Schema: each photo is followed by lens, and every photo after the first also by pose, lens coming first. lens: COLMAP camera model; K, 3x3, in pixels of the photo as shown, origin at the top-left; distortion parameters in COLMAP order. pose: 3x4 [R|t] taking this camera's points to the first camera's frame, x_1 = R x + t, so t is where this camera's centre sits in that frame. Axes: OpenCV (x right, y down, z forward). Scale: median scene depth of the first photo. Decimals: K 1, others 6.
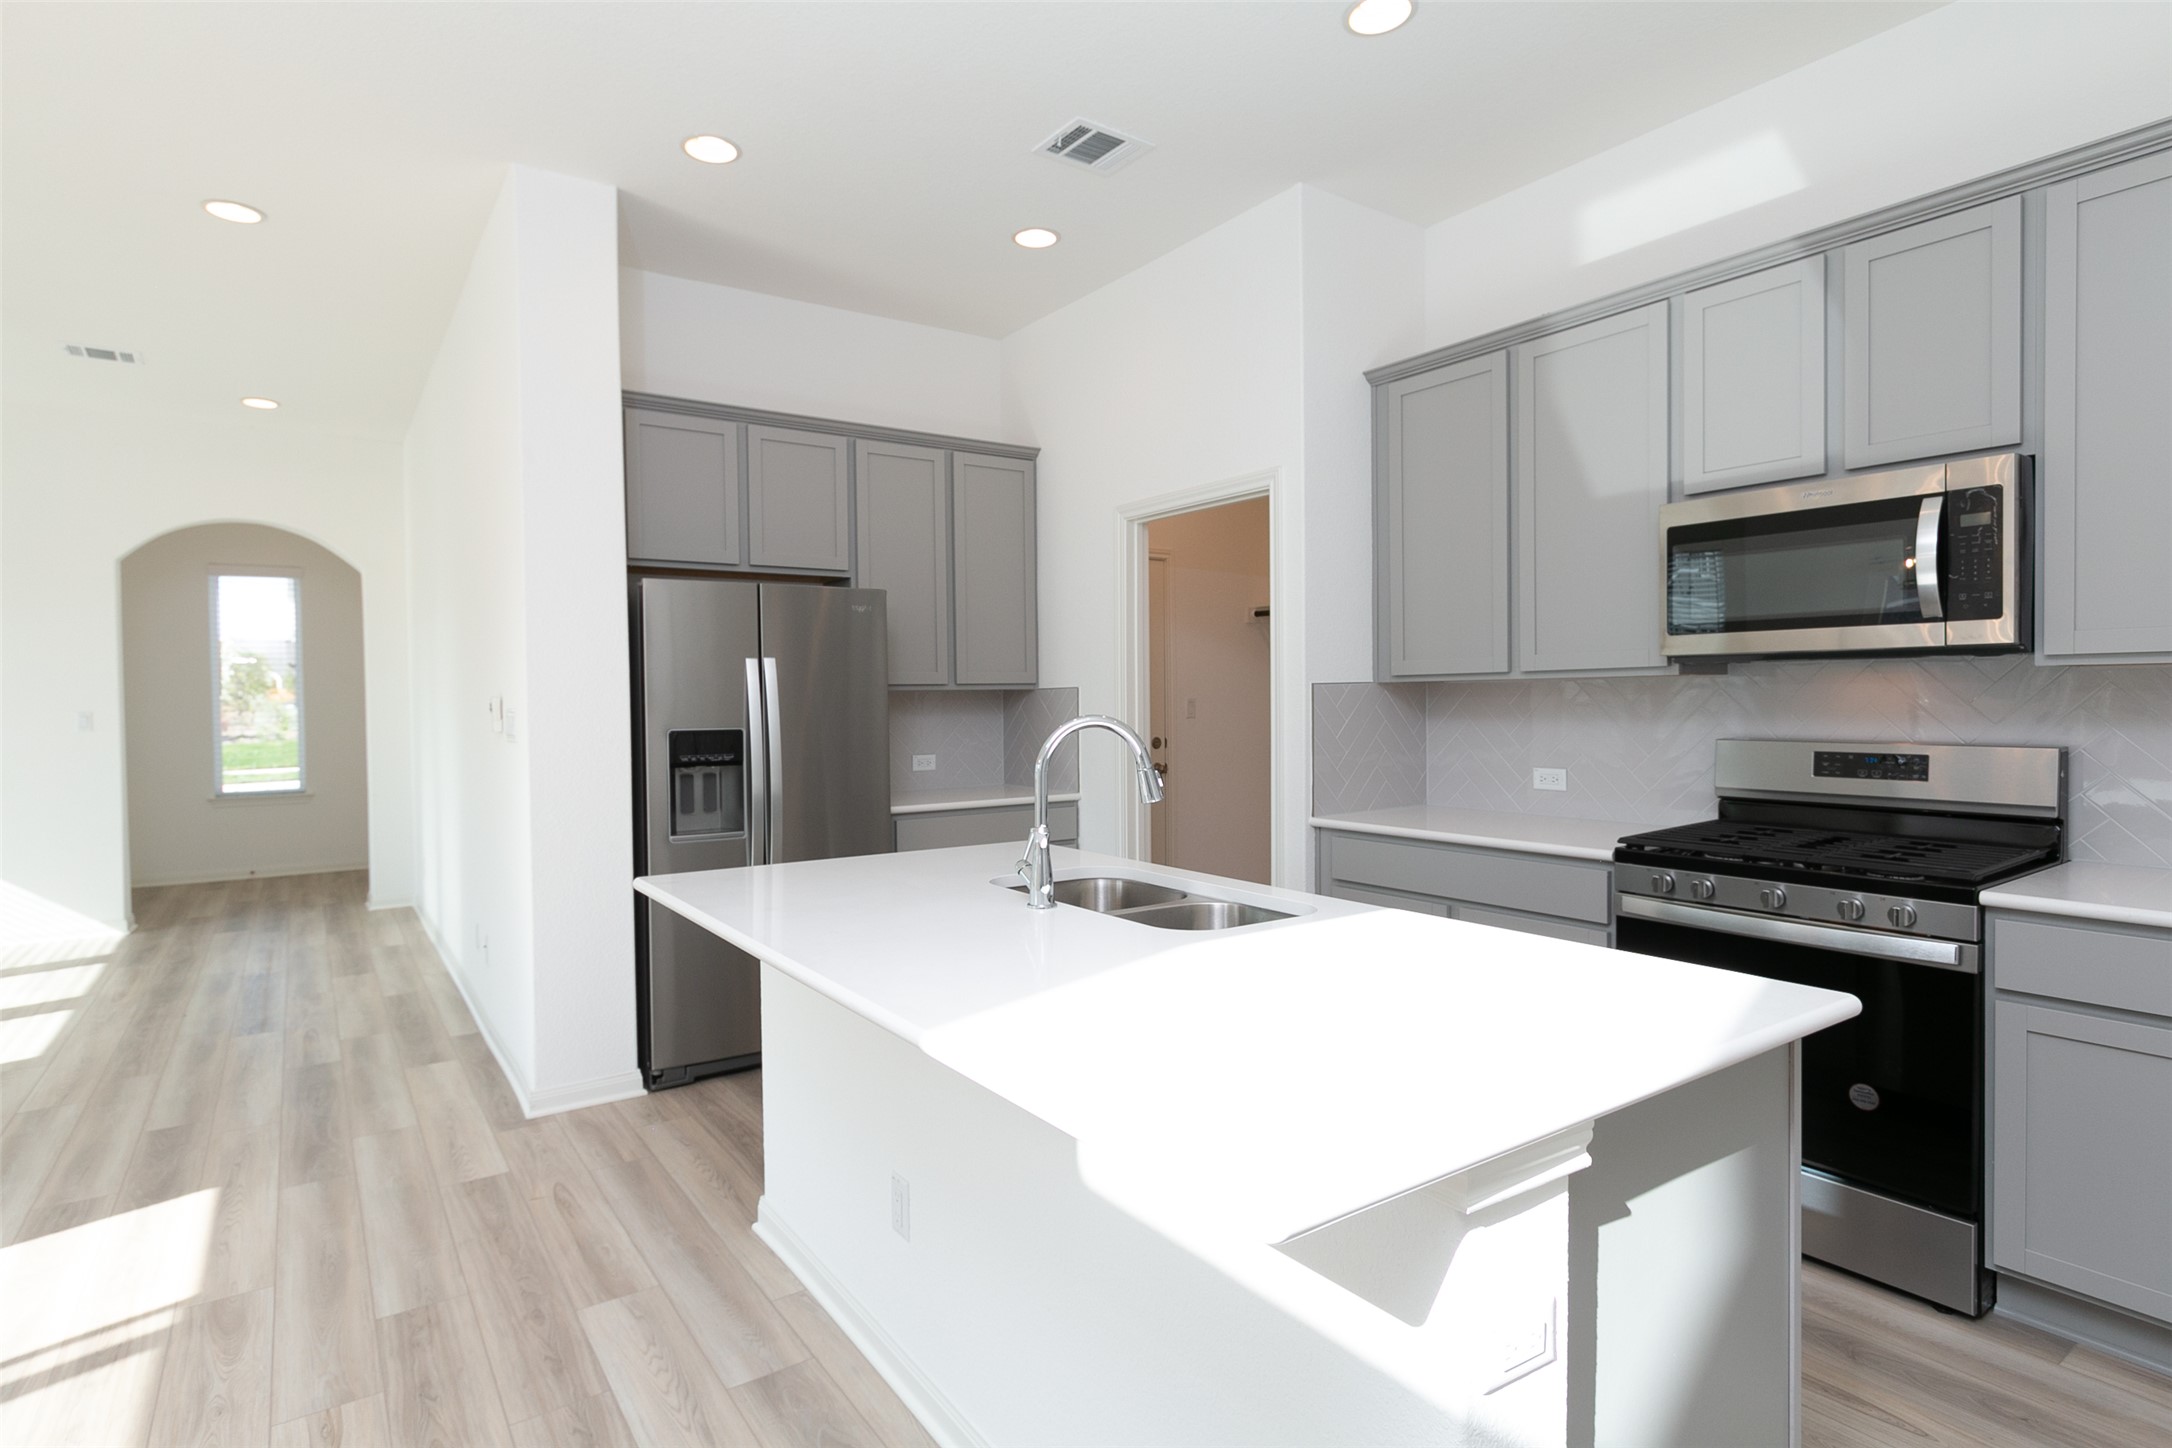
lens RADIAL K [[1119.8, 0, 1013.3], [0, 1119.8, 708.1], [0, 0, 1]] dist [-0.003740, -0.000911]
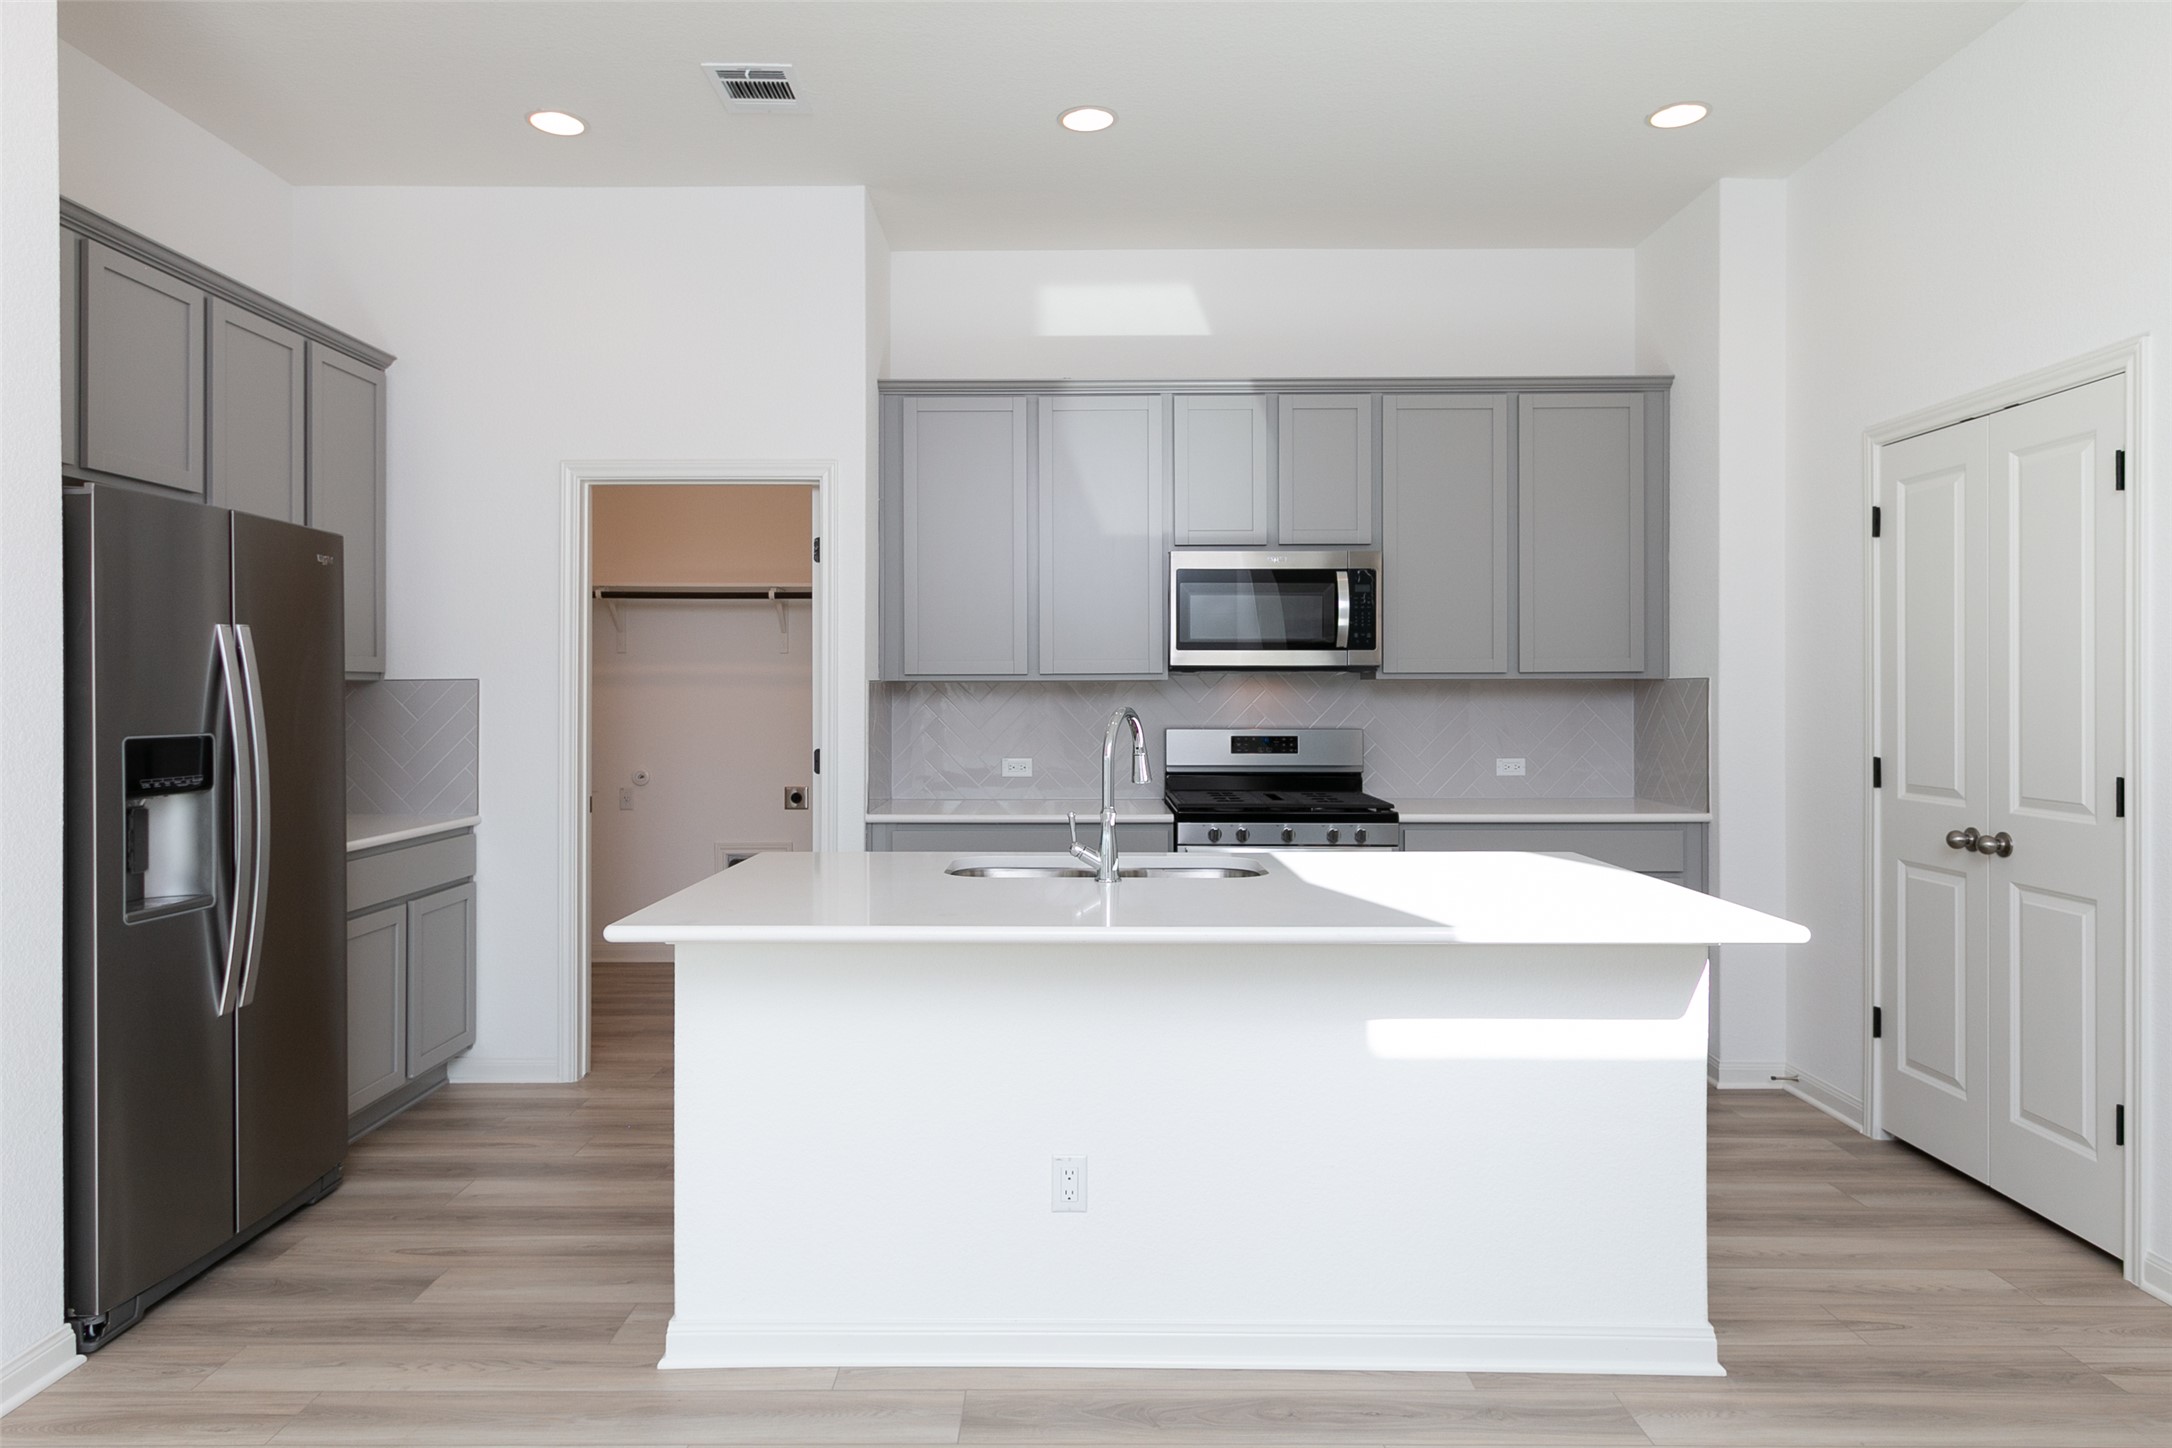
lens RADIAL K [[1393.3, 0, 1047.6], [0, 1393.3, 675.7], [0, 0, 1]] dist [0.007347, -0.002367]
pose [[0.546158, 0.022960, 0.837367, -0.907123], [0.002710, 0.999571, -0.029176, 0.013526], [-0.837678, 0.018204, 0.545861, 0.234586]]
